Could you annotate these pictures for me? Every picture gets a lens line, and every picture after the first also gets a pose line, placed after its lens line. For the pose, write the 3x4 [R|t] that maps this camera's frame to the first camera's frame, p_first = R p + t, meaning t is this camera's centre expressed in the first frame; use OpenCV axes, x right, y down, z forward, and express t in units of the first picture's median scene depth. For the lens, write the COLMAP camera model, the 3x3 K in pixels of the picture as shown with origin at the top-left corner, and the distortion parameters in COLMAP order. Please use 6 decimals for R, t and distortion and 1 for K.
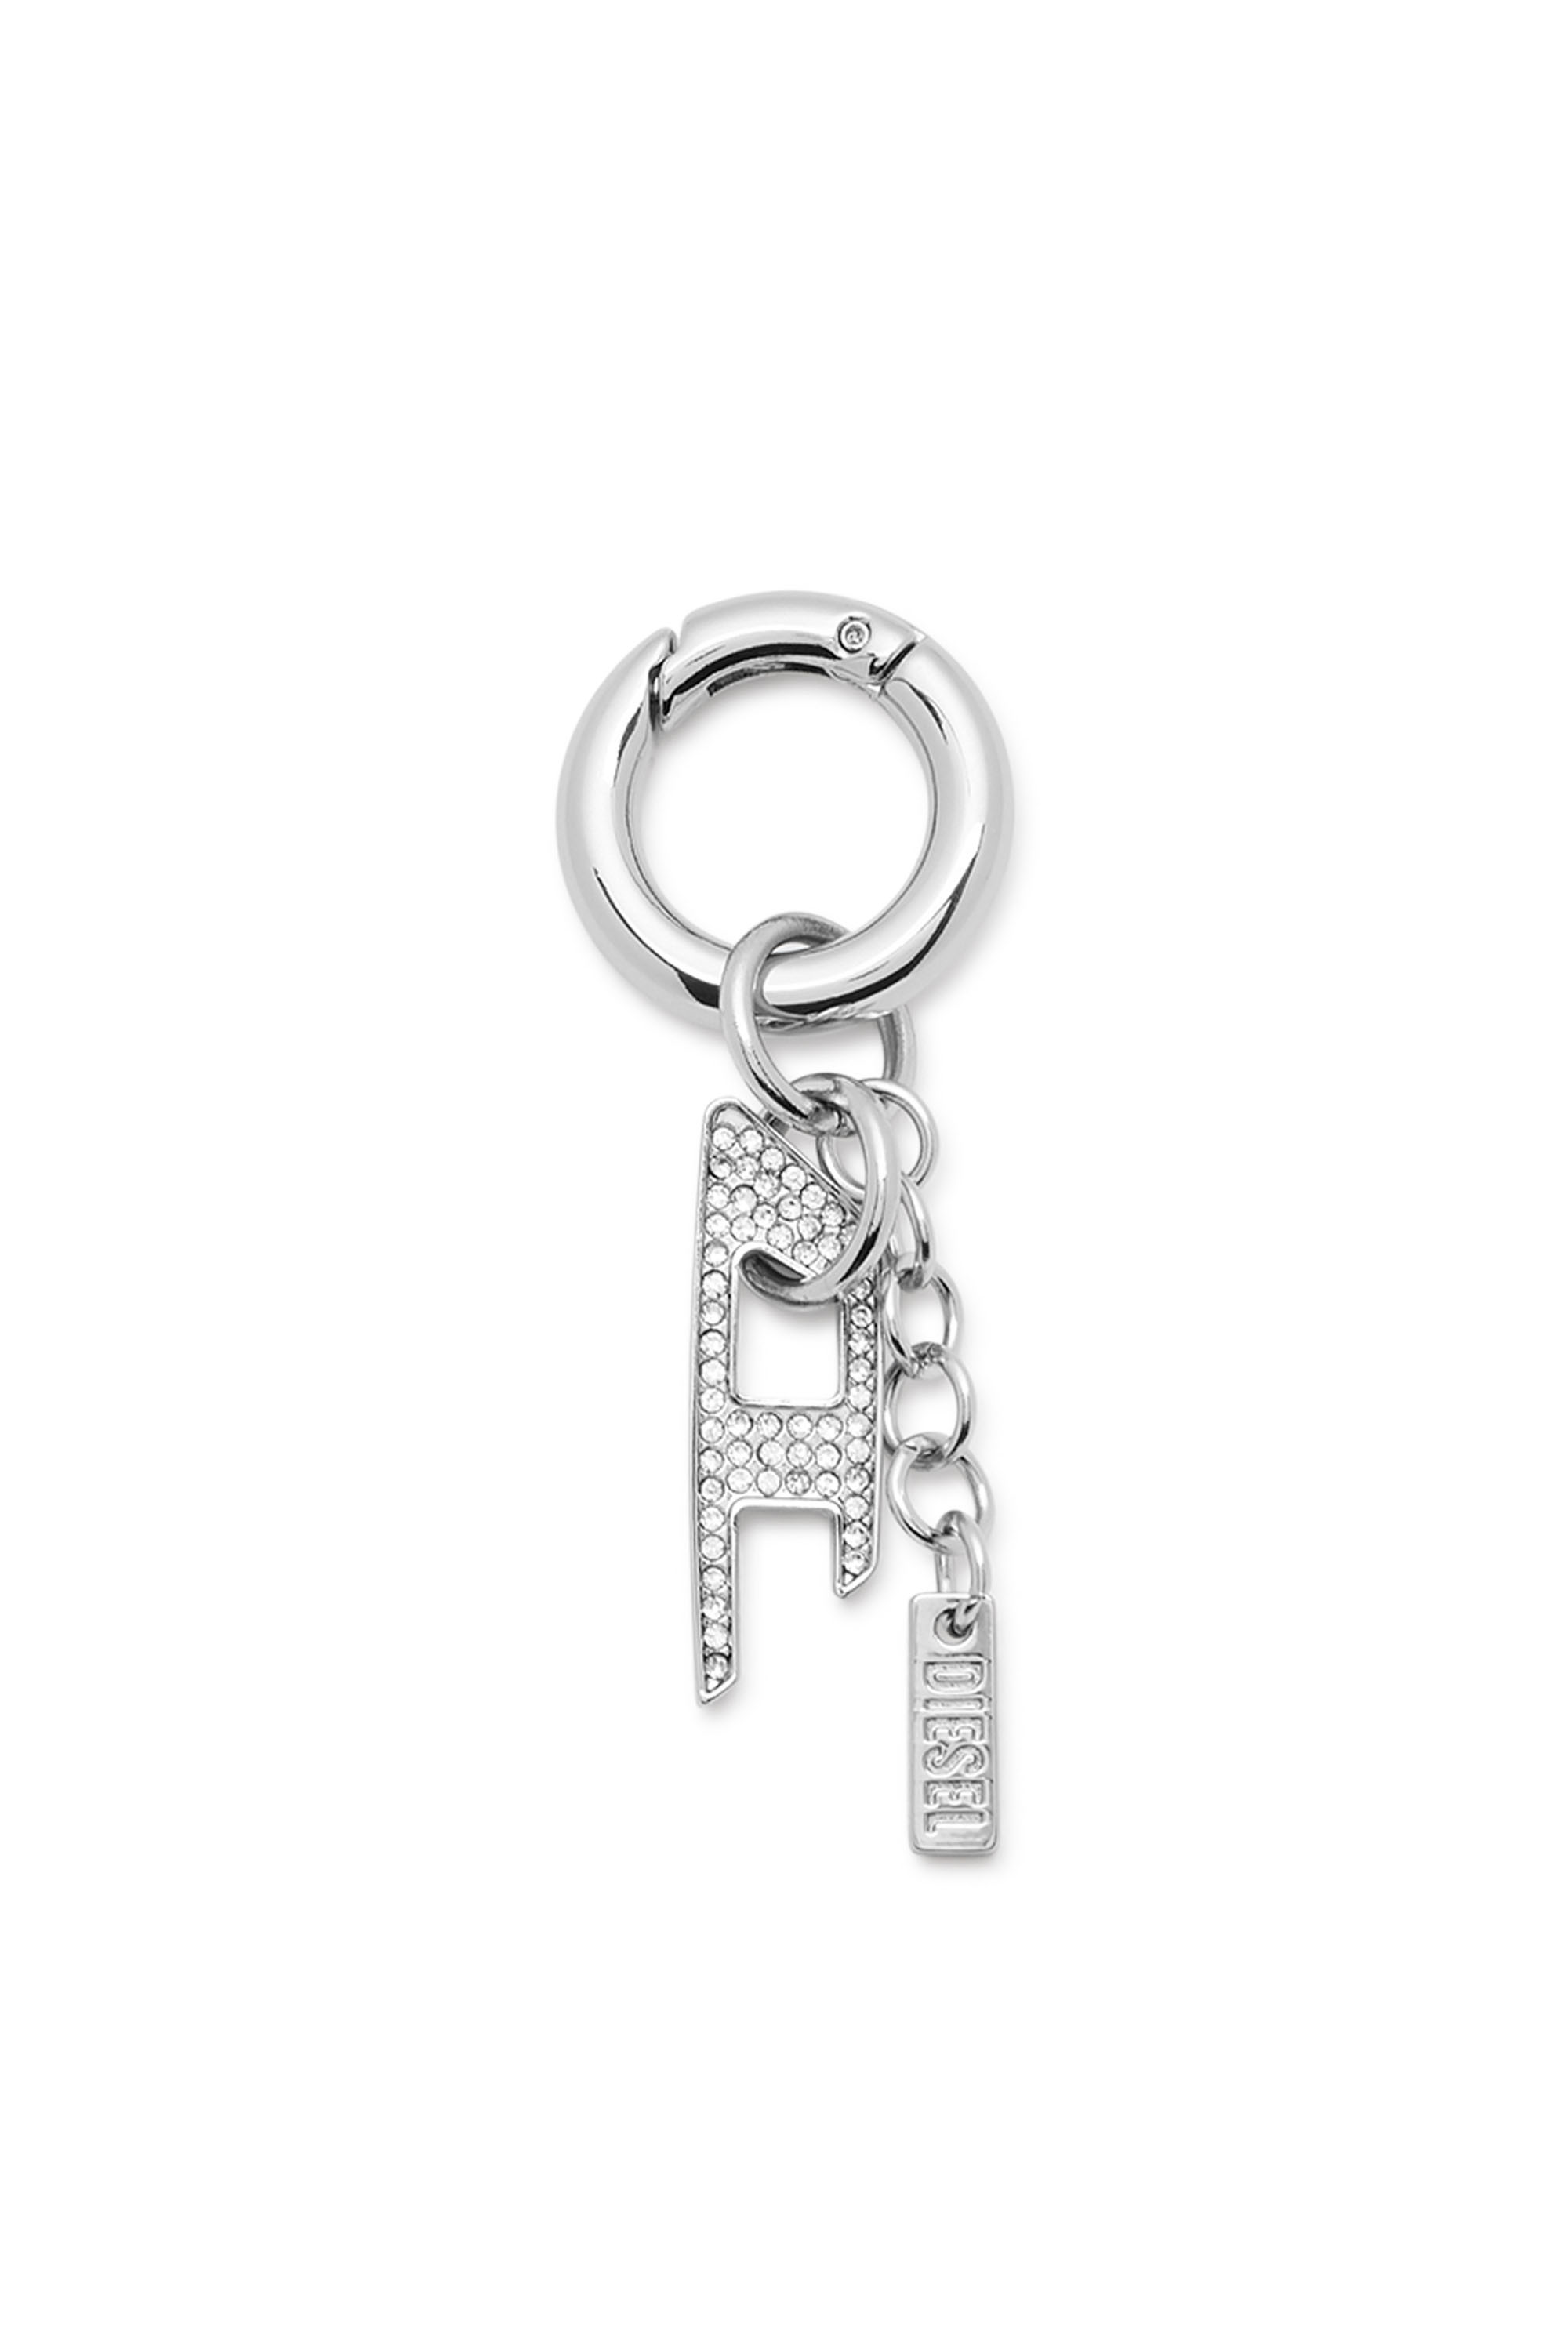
lens RADIAL K [[6979.0, 0, 784.0], [0, 6979.0, 1176.0], [0, 0, 1]] dist [-0.015899, 0.038702]
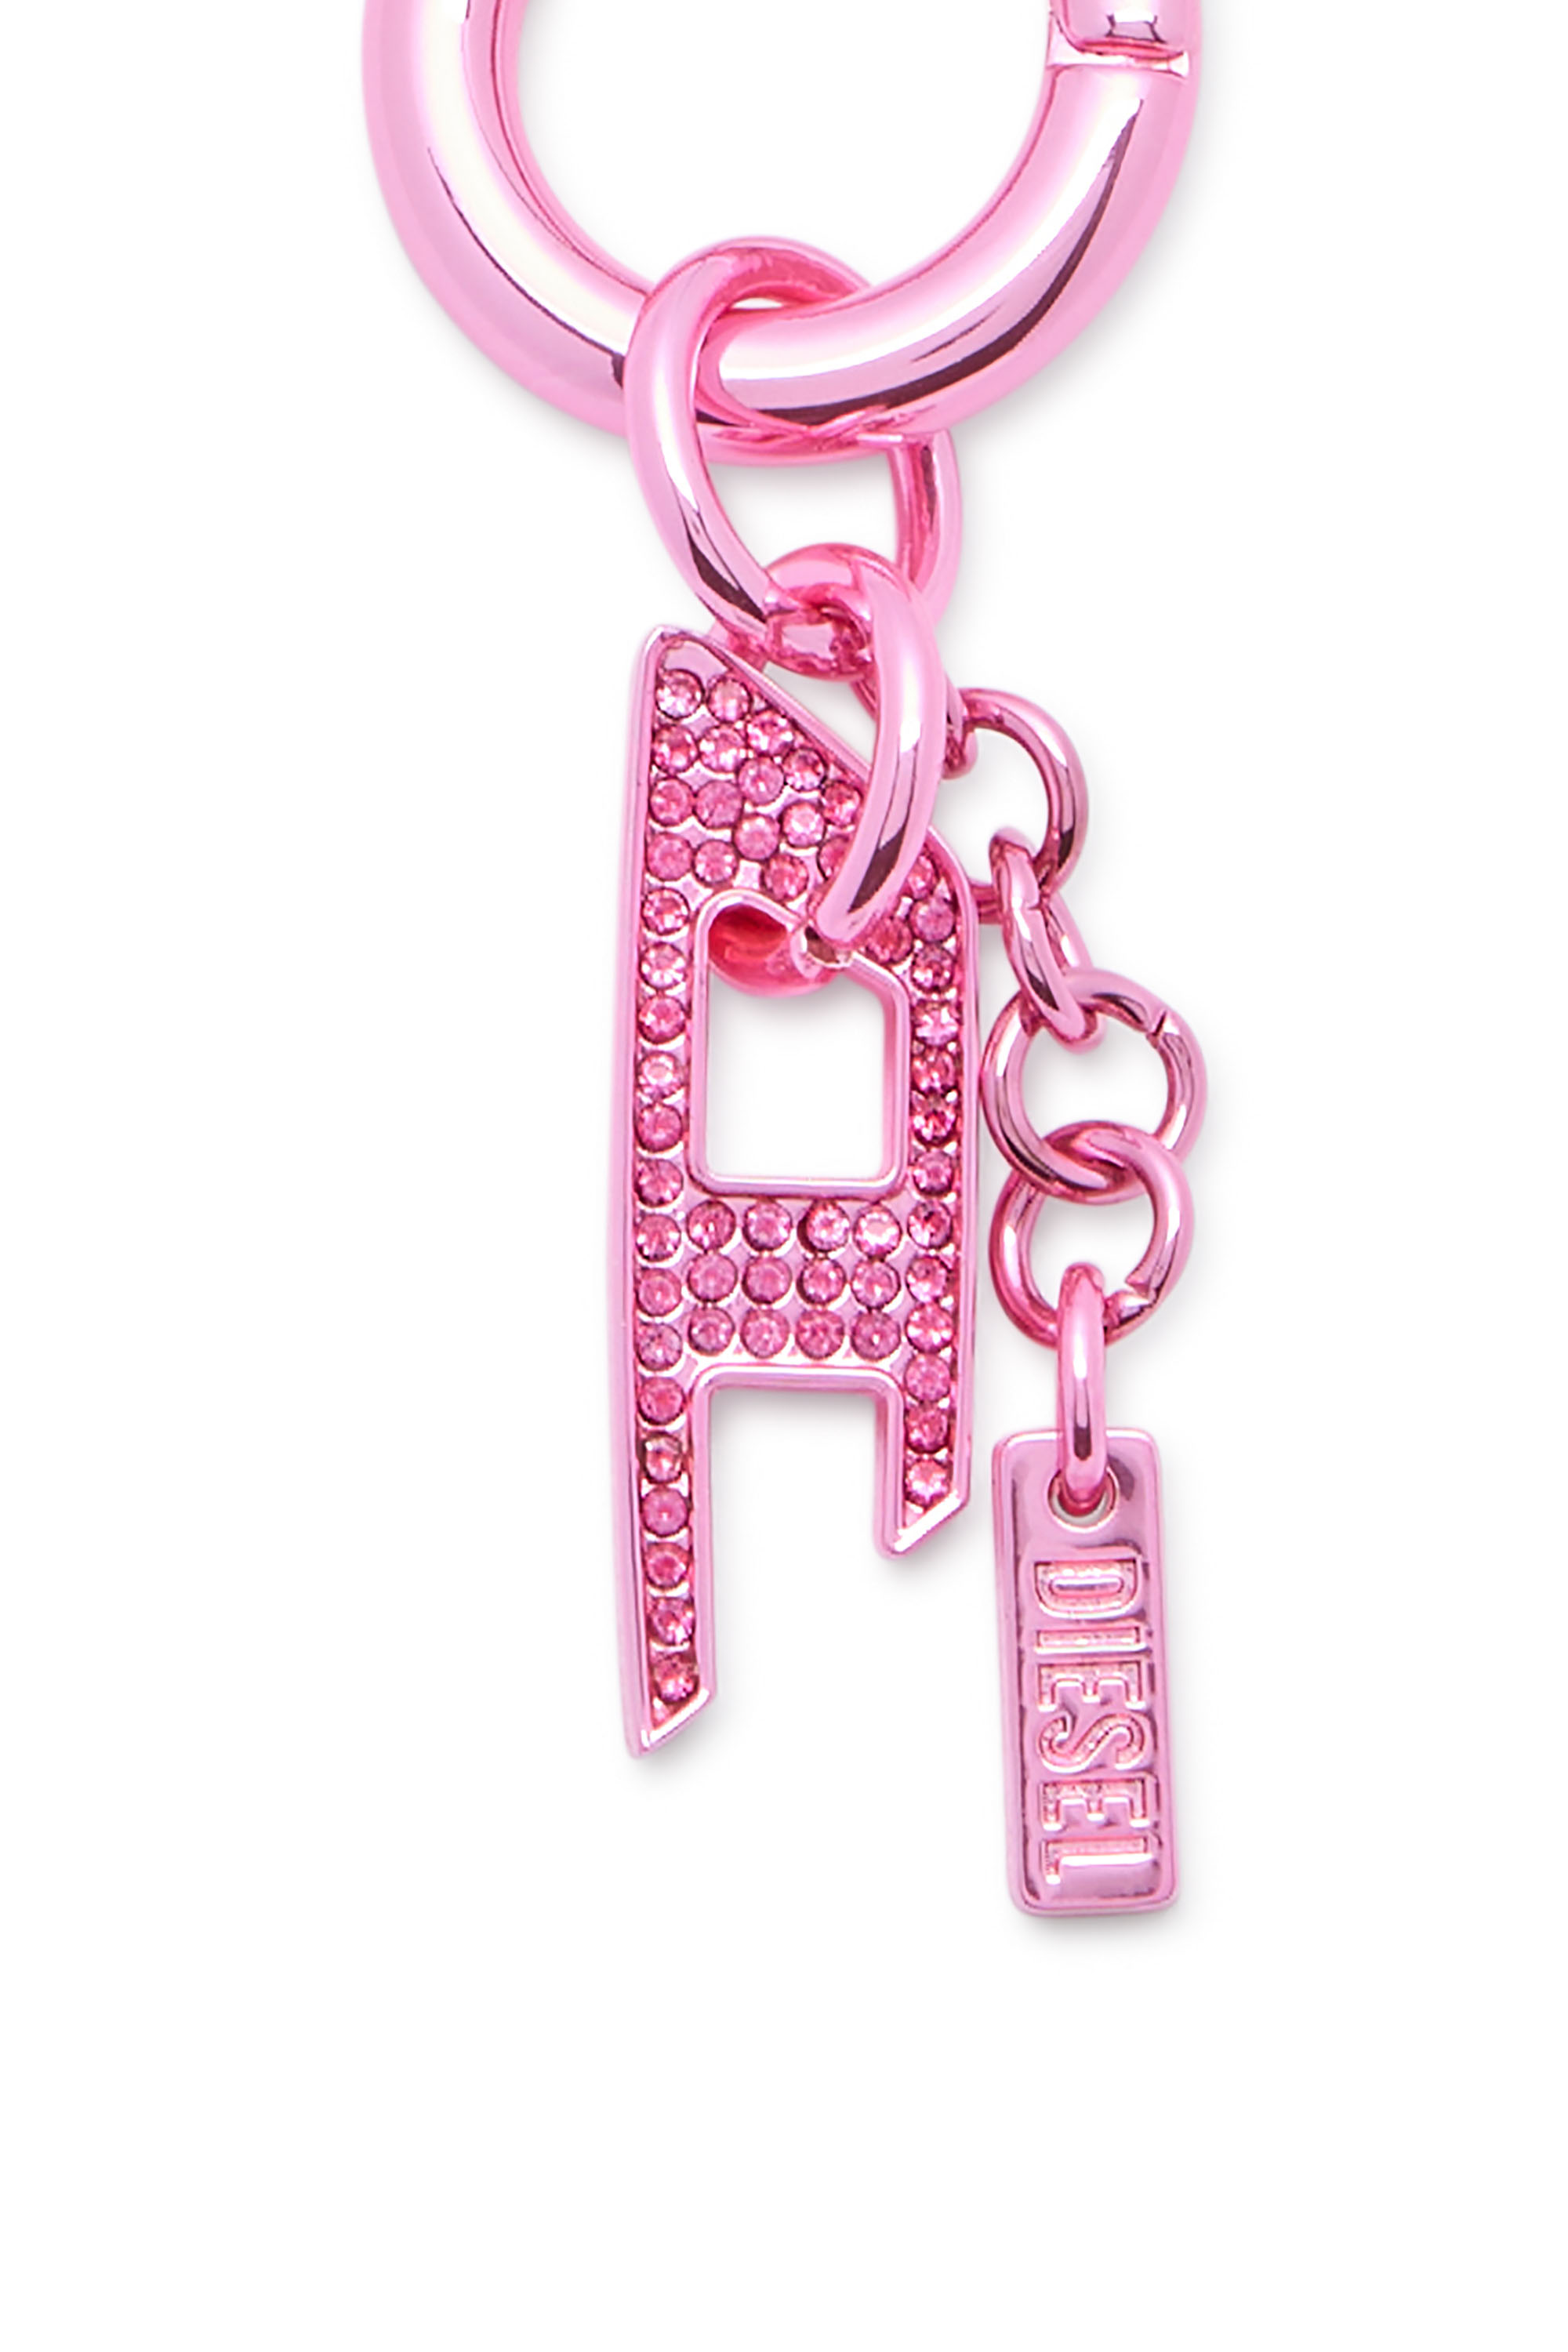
lens RADIAL K [[7324.2, 0, 675.0], [0, 7324.2, 983.5], [0, 0, 1]] dist [2.393965, -0.103883]
pose [[0.999926, -0.007201, -0.009759, -0.003158], [0.007740, 0.998382, 0.056338, -0.012886], [0.009337, -0.056409, 0.998364, 0.408354]]
